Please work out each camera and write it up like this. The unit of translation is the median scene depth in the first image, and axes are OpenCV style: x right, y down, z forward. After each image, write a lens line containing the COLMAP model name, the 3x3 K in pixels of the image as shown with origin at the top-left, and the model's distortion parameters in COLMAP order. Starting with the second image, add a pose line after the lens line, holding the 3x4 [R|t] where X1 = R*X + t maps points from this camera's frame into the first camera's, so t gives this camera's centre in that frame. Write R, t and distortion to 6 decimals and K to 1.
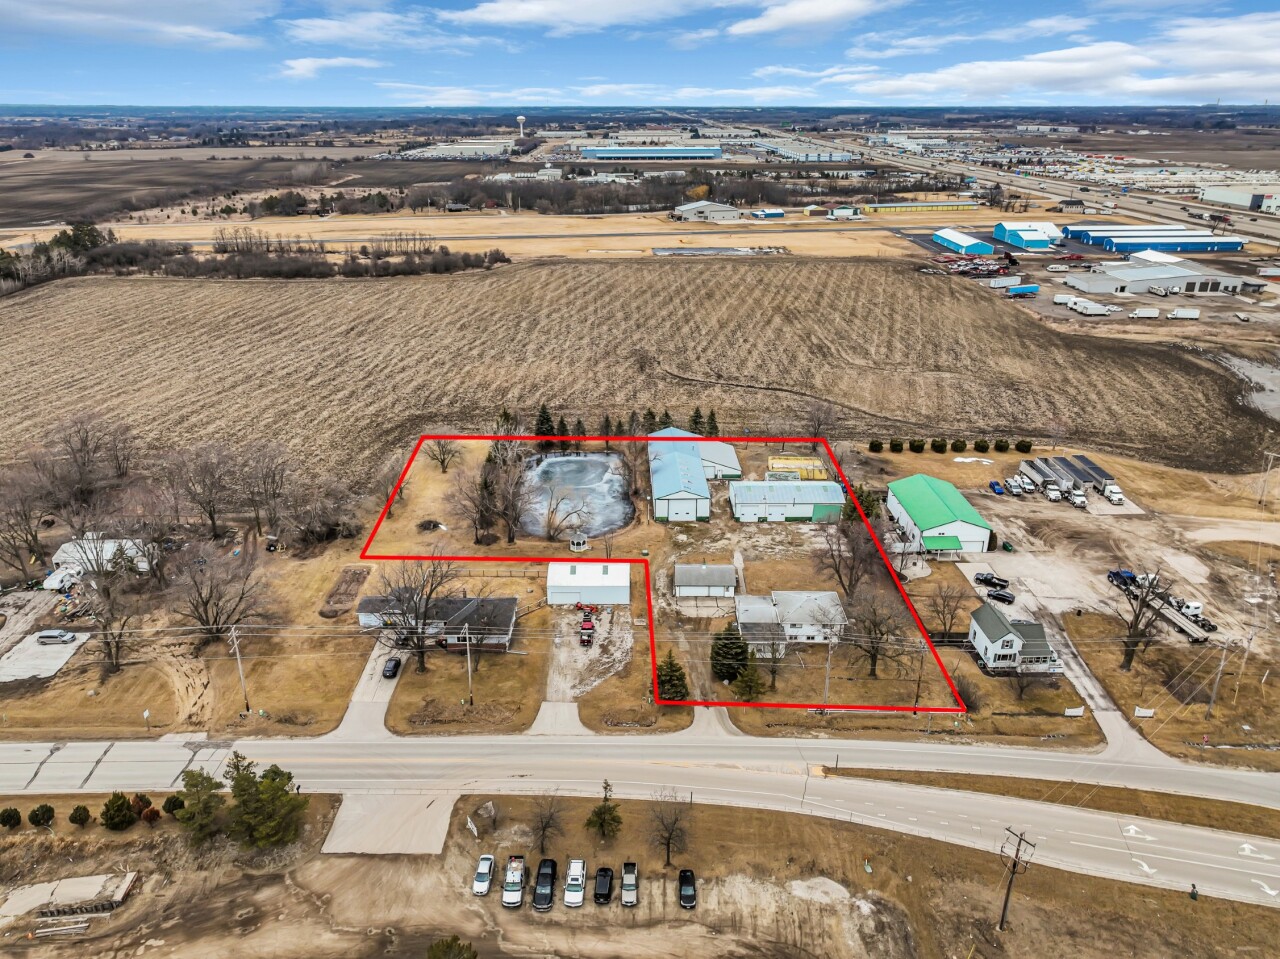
lens RADIAL K [[910.4, 0, 632.2], [0, 910.4, 479.3], [0, 0, 1]] dist [0.011295, 0.005033]
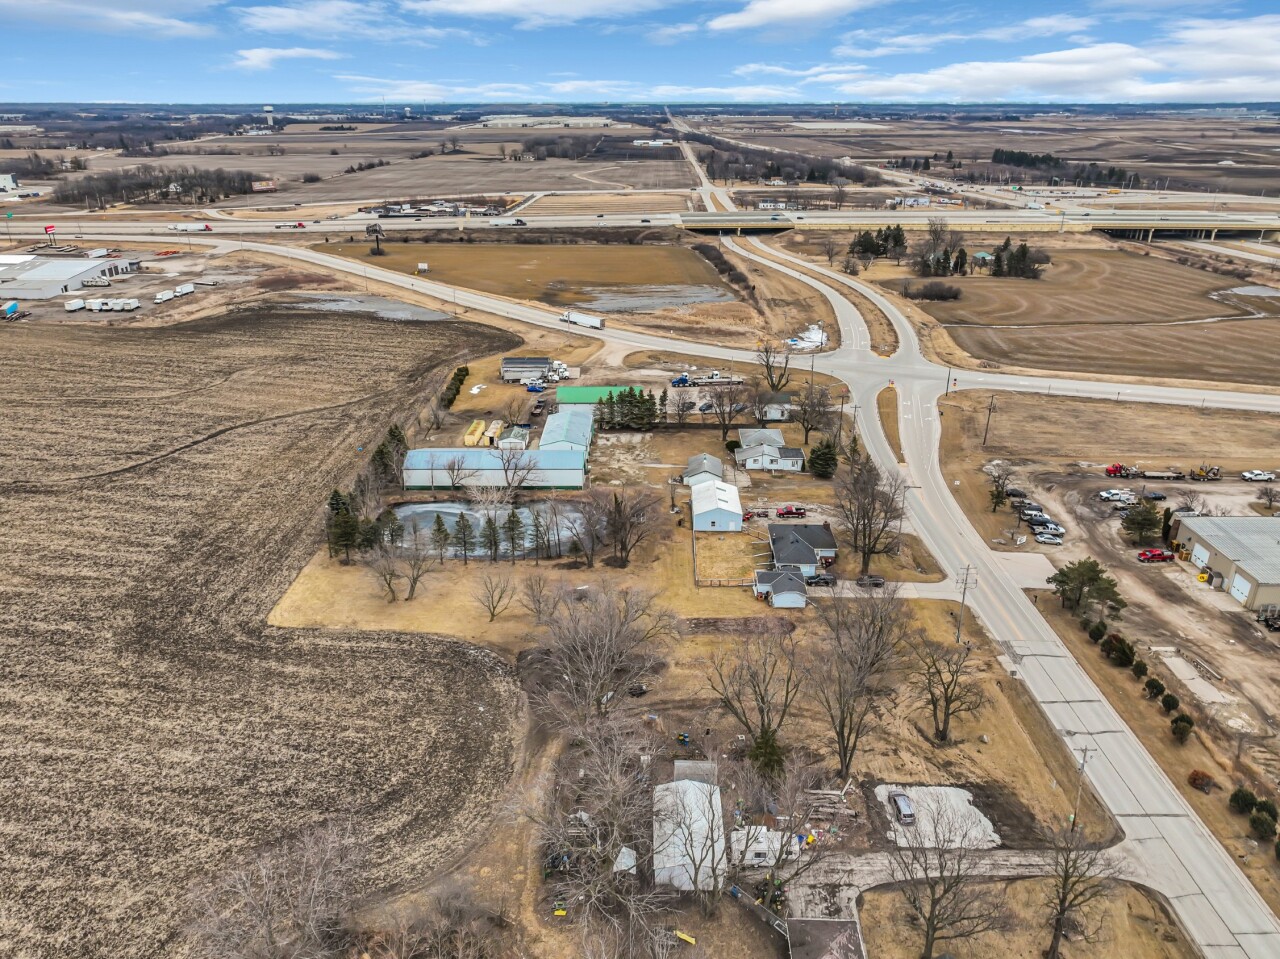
lens RADIAL K [[908.8, 0, 622.5], [0, 908.8, 472.2], [0, 0, 1]] dist [0.004543, 0.004381]
pose [[0.031180, -0.379193, 0.924792, -0.791847], [0.383810, 0.858850, 0.339214, -0.262878], [-0.922885, 0.344368, 0.172317, 0.637903]]
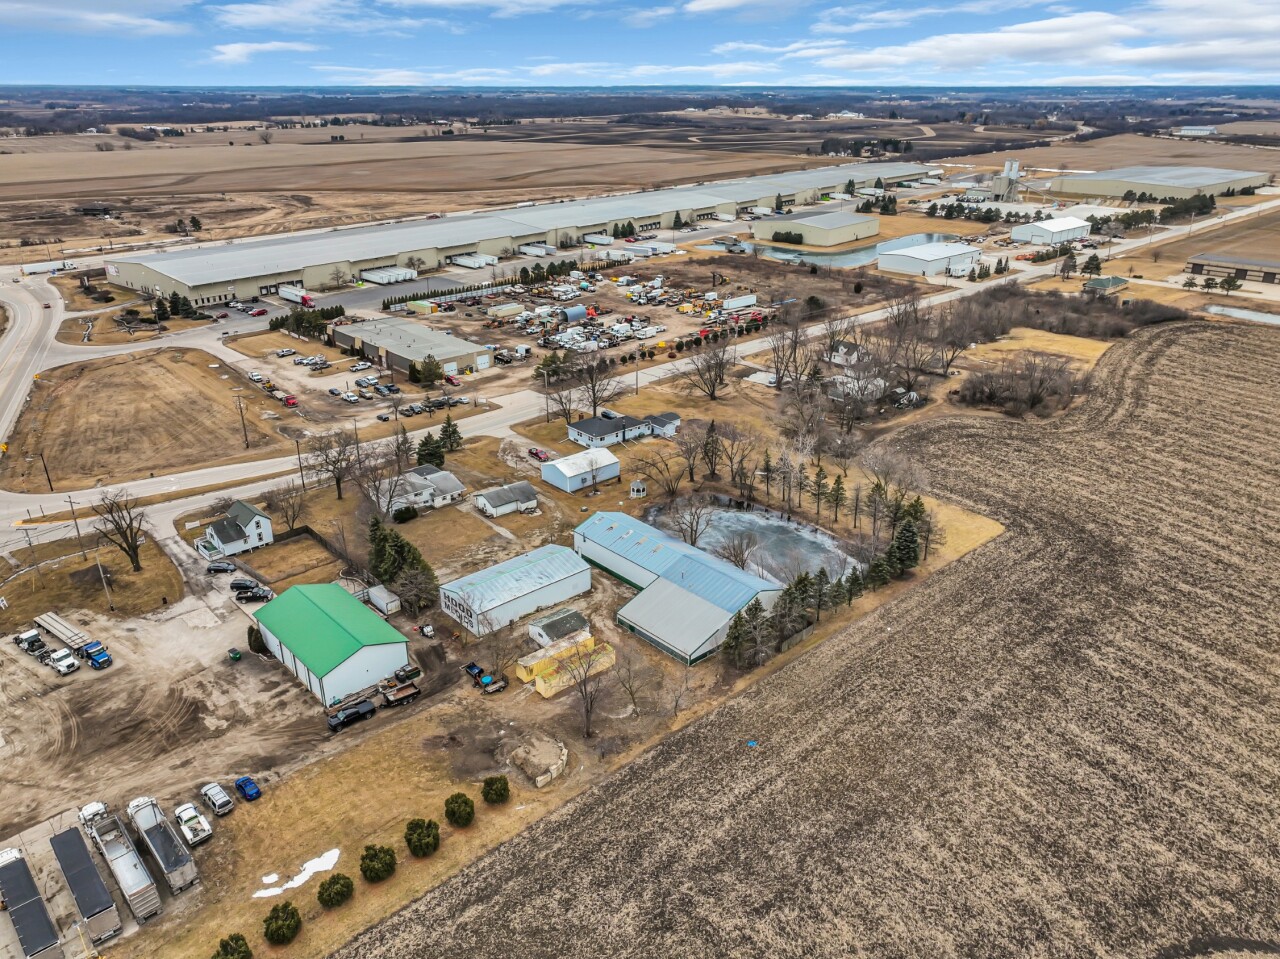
lens RADIAL K [[936.7, 0, 659.6], [0, 936.7, 465.4], [0, 0, 1]] dist [0.004904, 0.007894]
pose [[-0.740291, 0.257566, -0.620991, 0.473777], [-0.254825, 0.747269, 0.613722, -0.501837], [0.622121, 0.612576, -0.487562, 1.202005]]
